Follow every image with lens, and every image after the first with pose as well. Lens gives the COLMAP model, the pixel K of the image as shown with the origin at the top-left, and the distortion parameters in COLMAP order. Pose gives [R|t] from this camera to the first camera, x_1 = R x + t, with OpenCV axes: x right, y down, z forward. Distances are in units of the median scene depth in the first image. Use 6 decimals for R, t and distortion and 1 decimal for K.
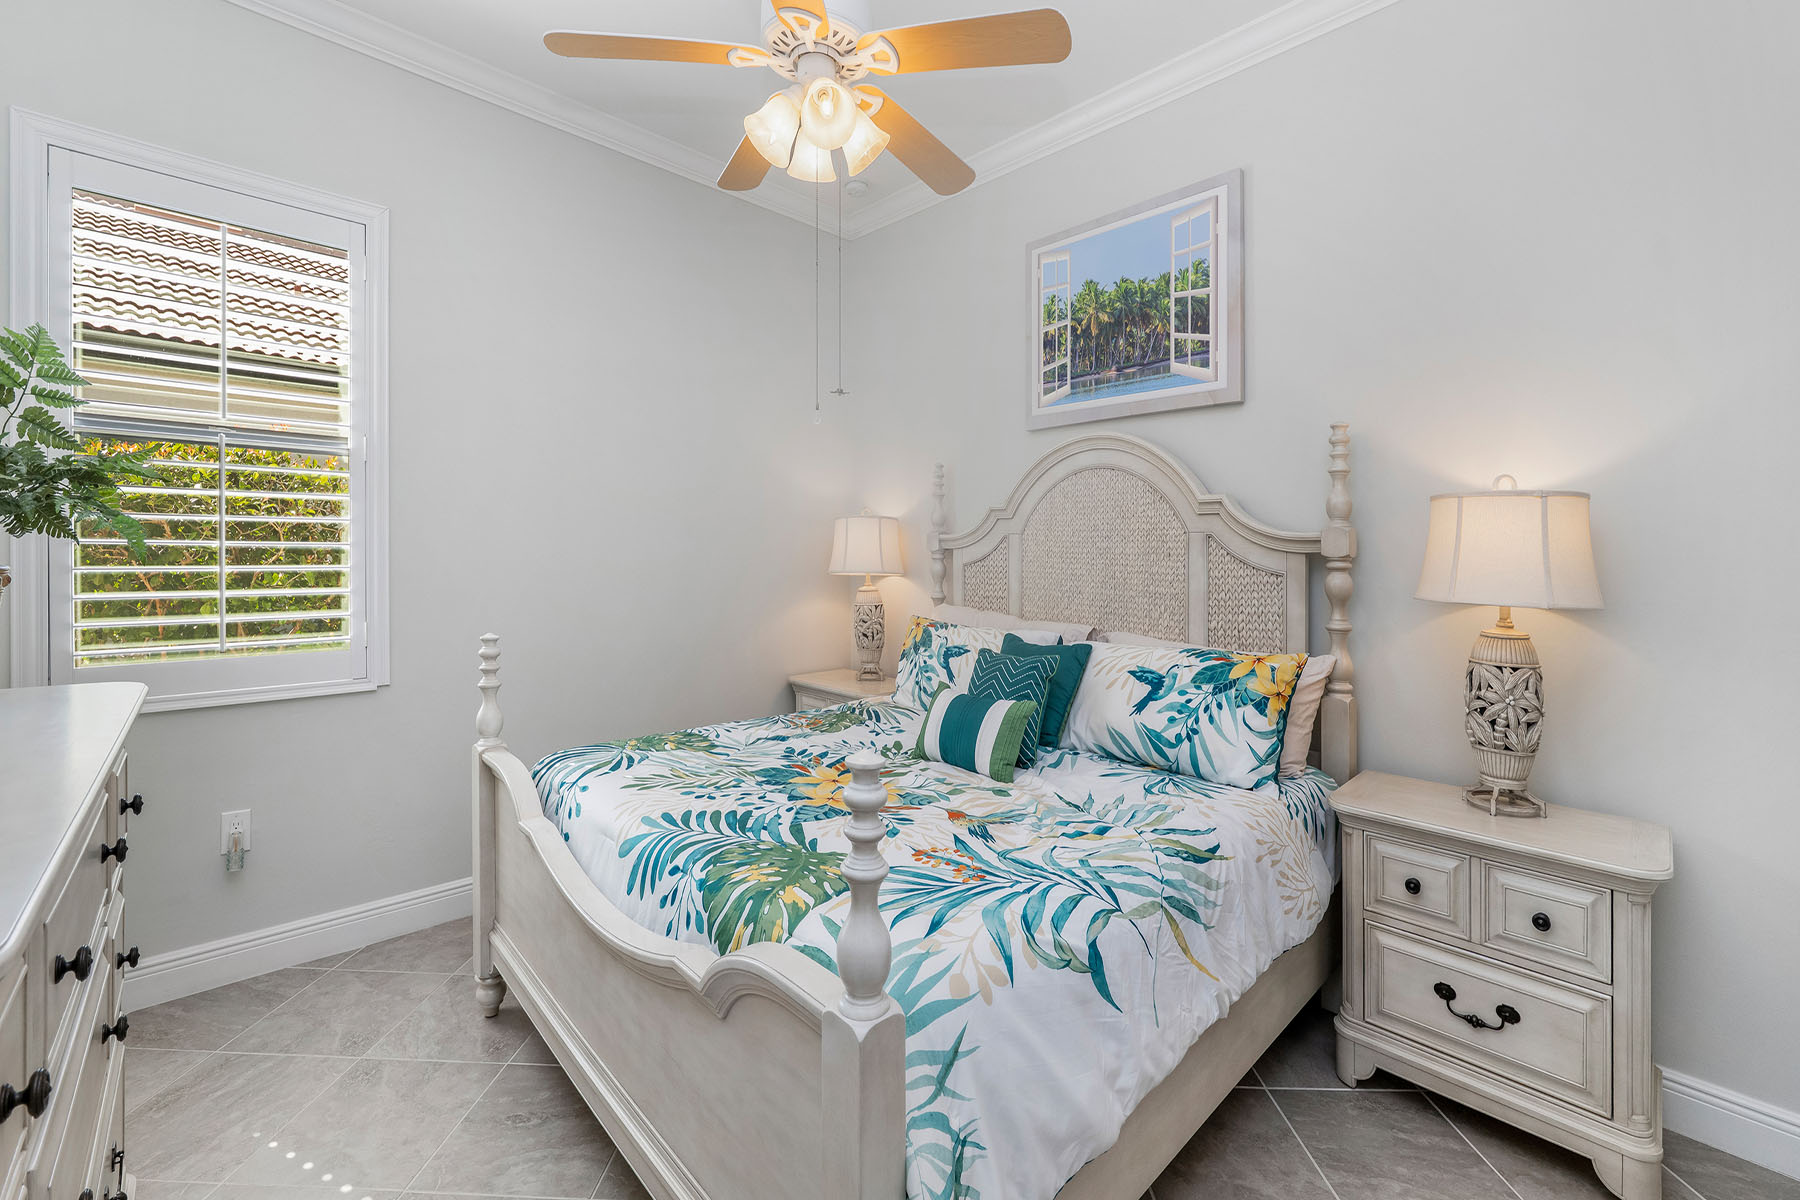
lens RADIAL K [[741.9, 0, 881.5], [0, 741.9, 554.3], [0, 0, 1]] dist [0.003451, 0.000750]
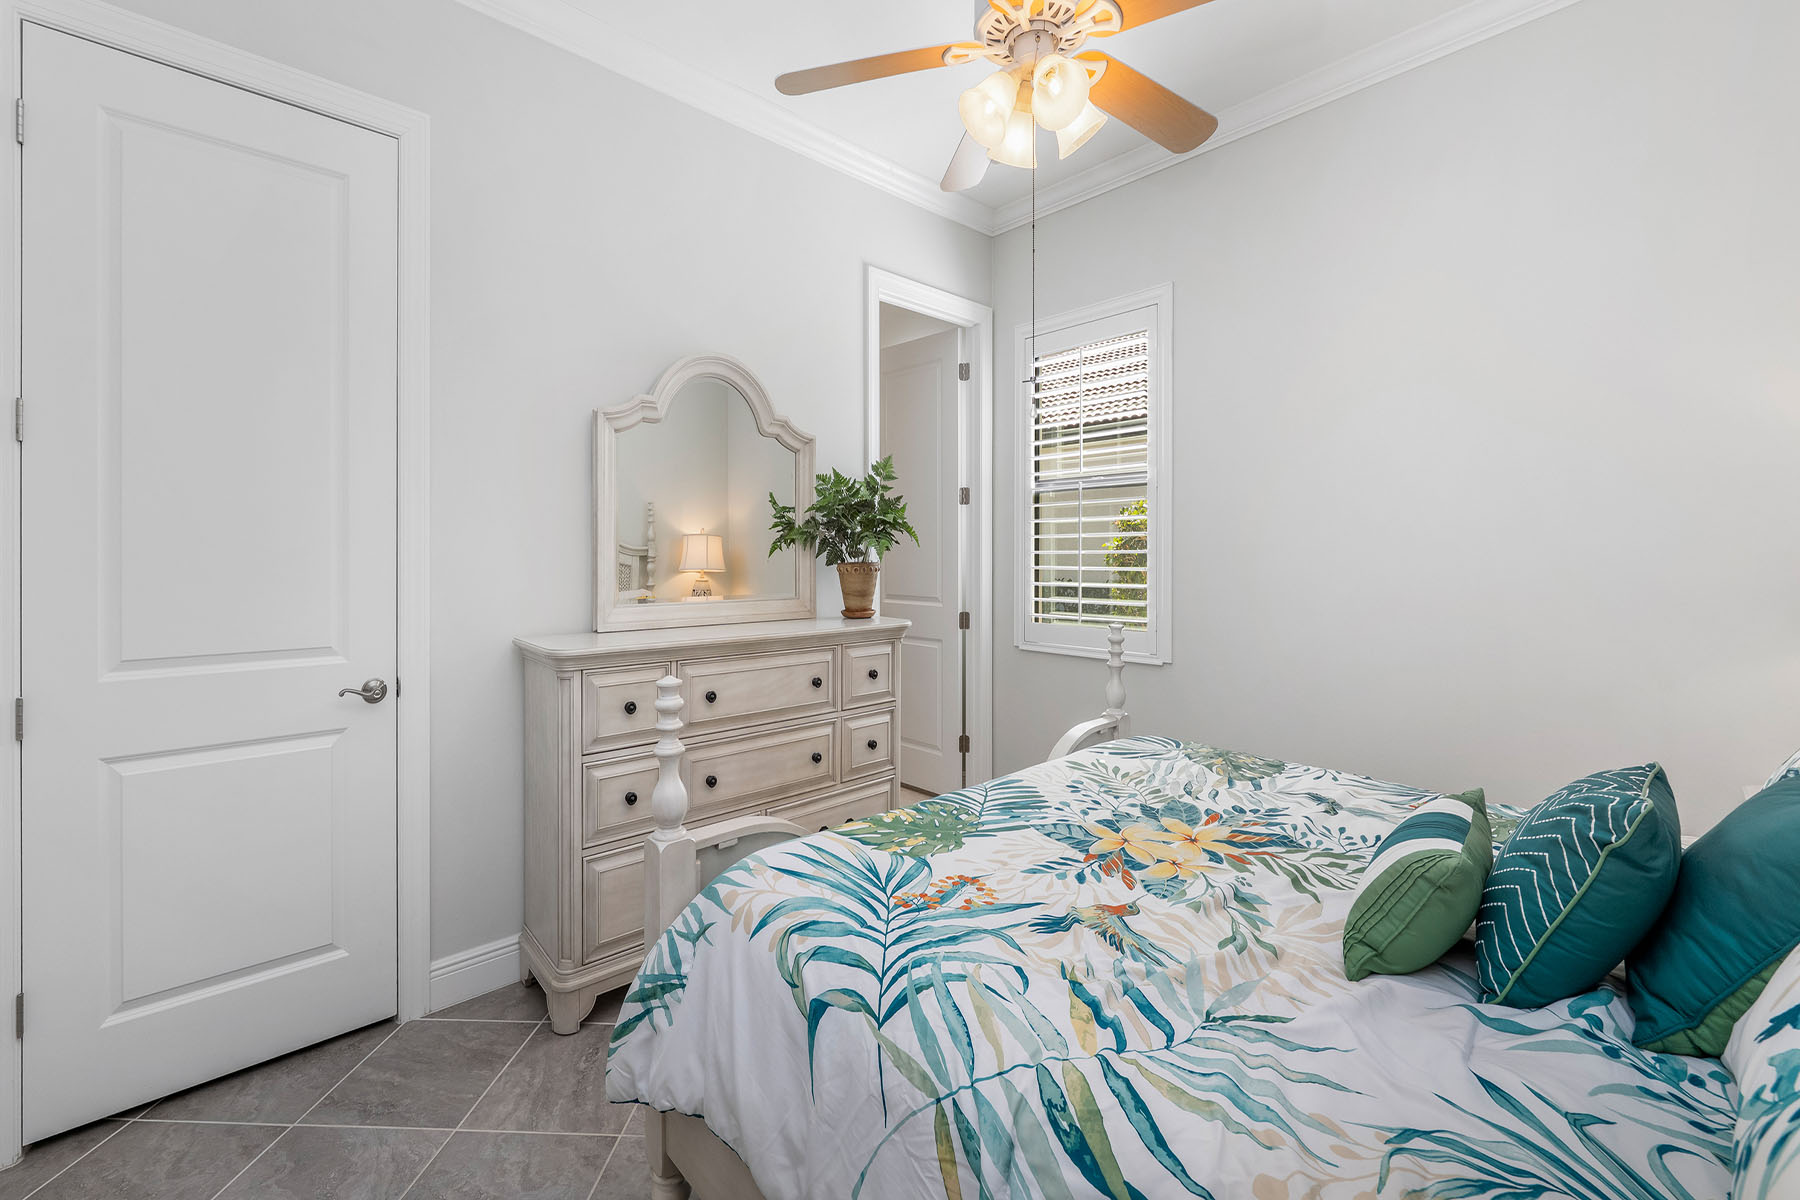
lens RADIAL K [[741.9, 0, 916.5], [0, 741.9, 569.7], [0, 0, 1]] dist [0.003451, 0.000750]
pose [[0.007836, 0.008331, -0.999935, 0.959369], [-0.000447, 0.999965, 0.008328, 0.013683], [0.999969, 0.000382, 0.007839, 0.927296]]
